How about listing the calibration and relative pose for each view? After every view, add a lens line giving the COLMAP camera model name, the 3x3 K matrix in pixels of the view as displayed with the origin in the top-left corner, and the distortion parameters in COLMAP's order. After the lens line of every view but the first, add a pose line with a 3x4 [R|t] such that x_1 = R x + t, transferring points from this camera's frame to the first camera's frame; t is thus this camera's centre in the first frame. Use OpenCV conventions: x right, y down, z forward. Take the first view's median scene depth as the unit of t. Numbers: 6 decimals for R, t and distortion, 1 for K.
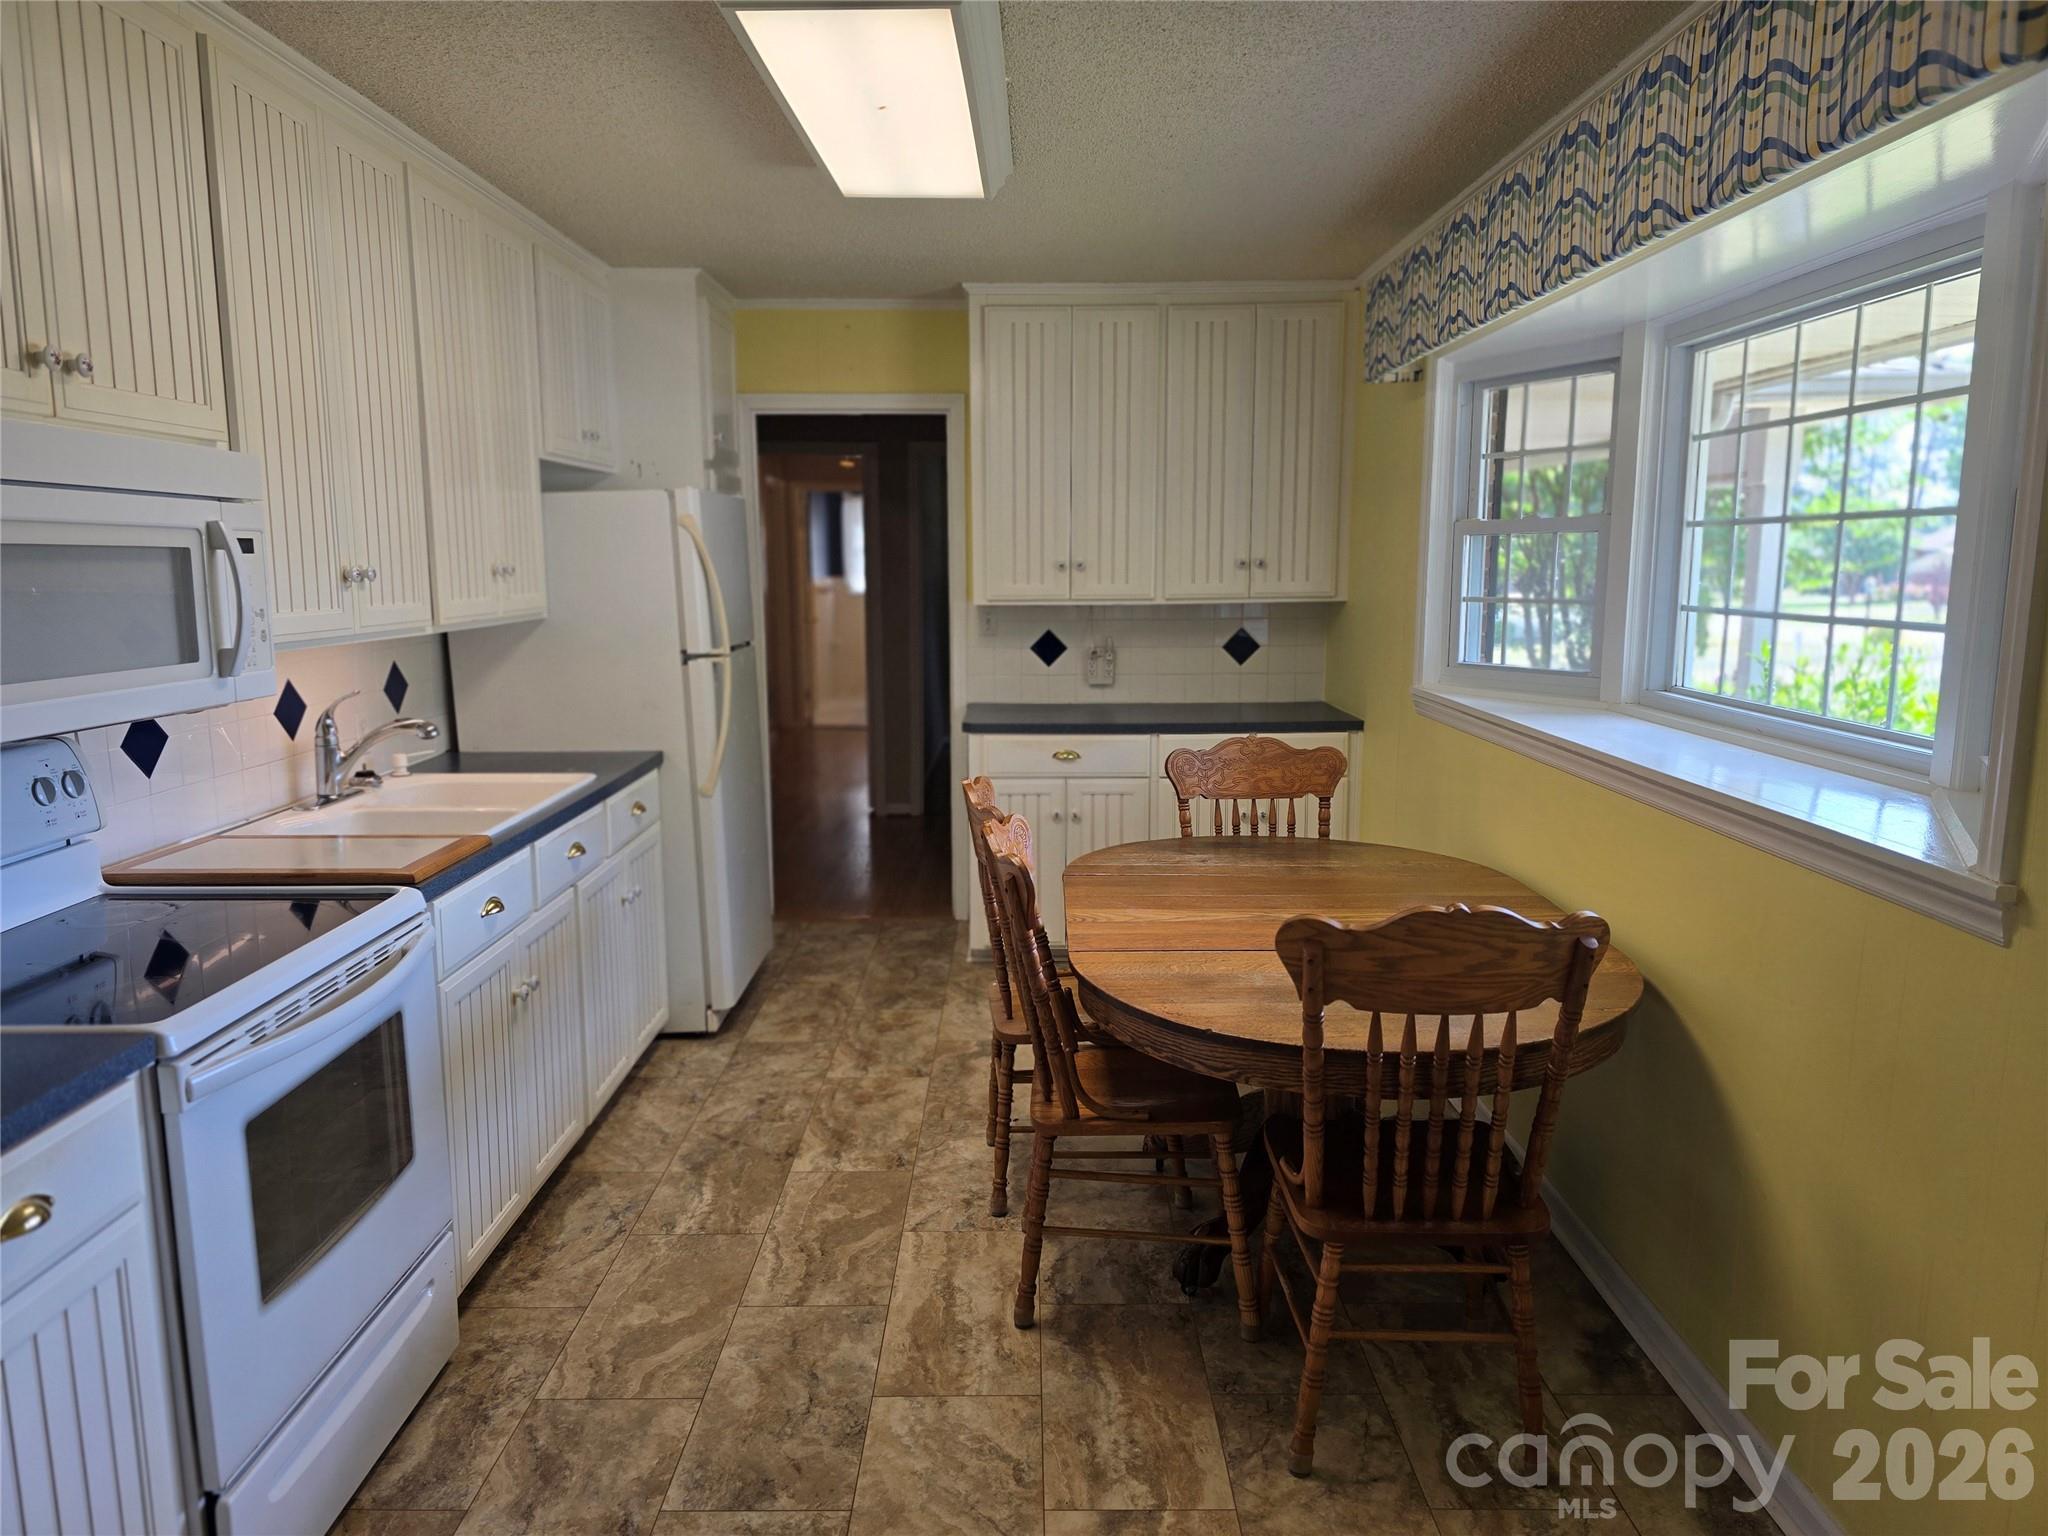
lens RADIAL K [[1376.1, 0, 1017.3], [0, 1376.1, 763.2], [0, 0, 1]] dist [0.076214, -0.074155]
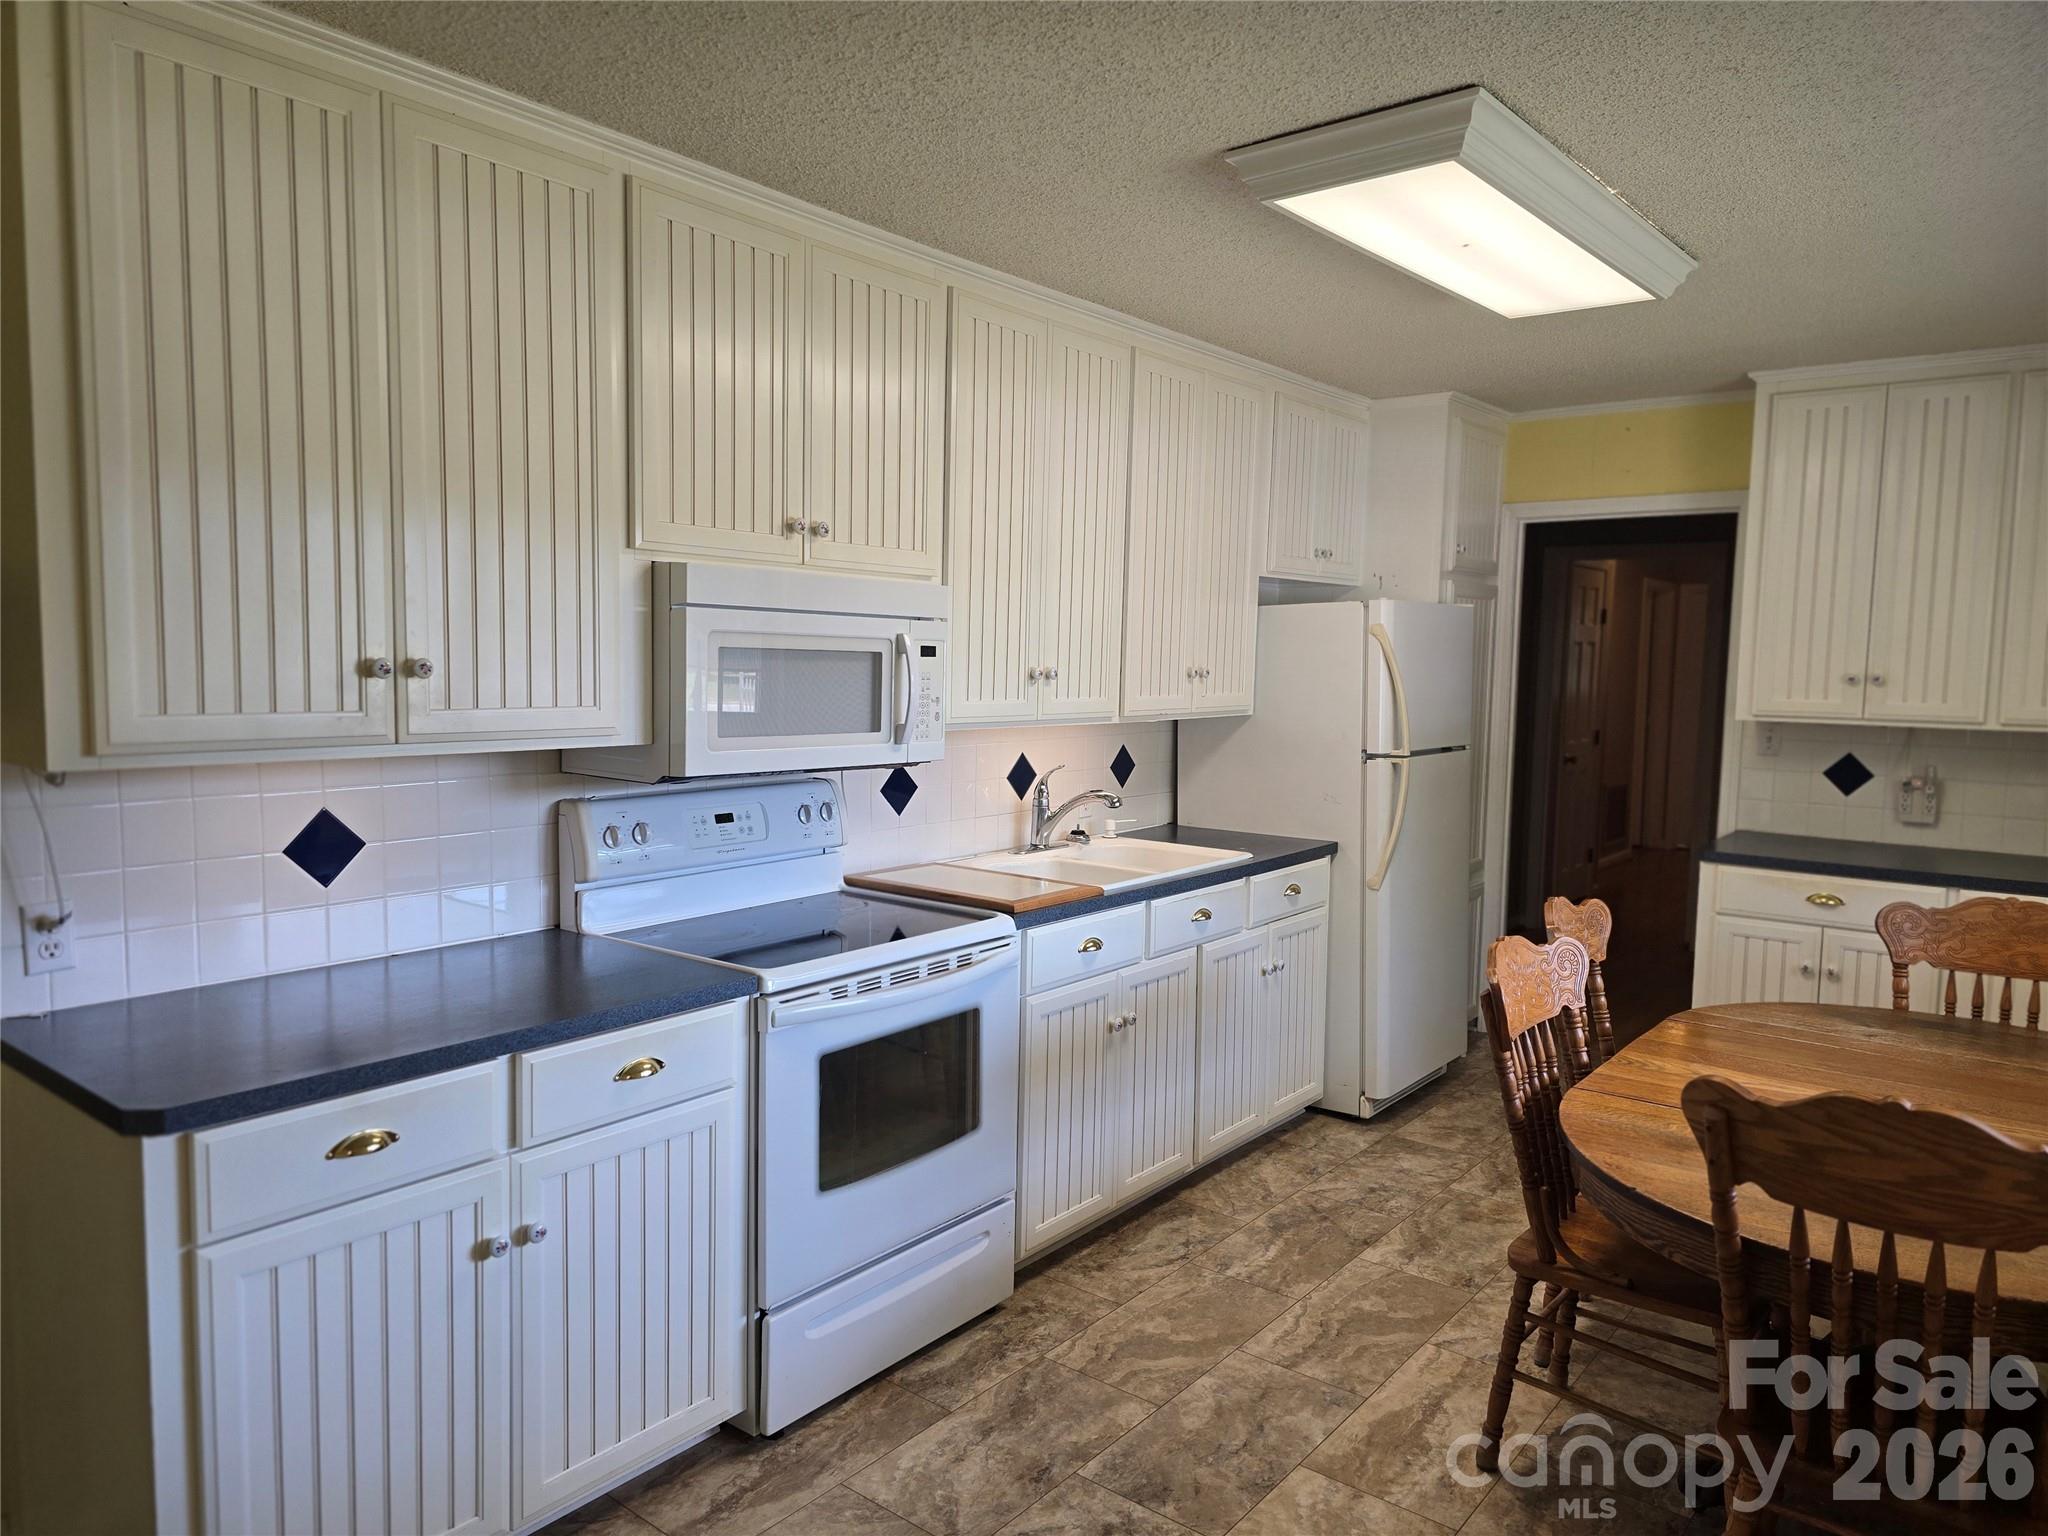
lens RADIAL K [[1376.1, 0, 1006.0], [0, 1376.1, 761.3], [0, 0, 1]] dist [0.076214, -0.074155]
pose [[0.779285, 0.065482, -0.623239, 0.299513], [-0.111518, 0.993143, -0.035094, -0.006461], [0.616668, 0.096850, 0.781243, -0.002647]]
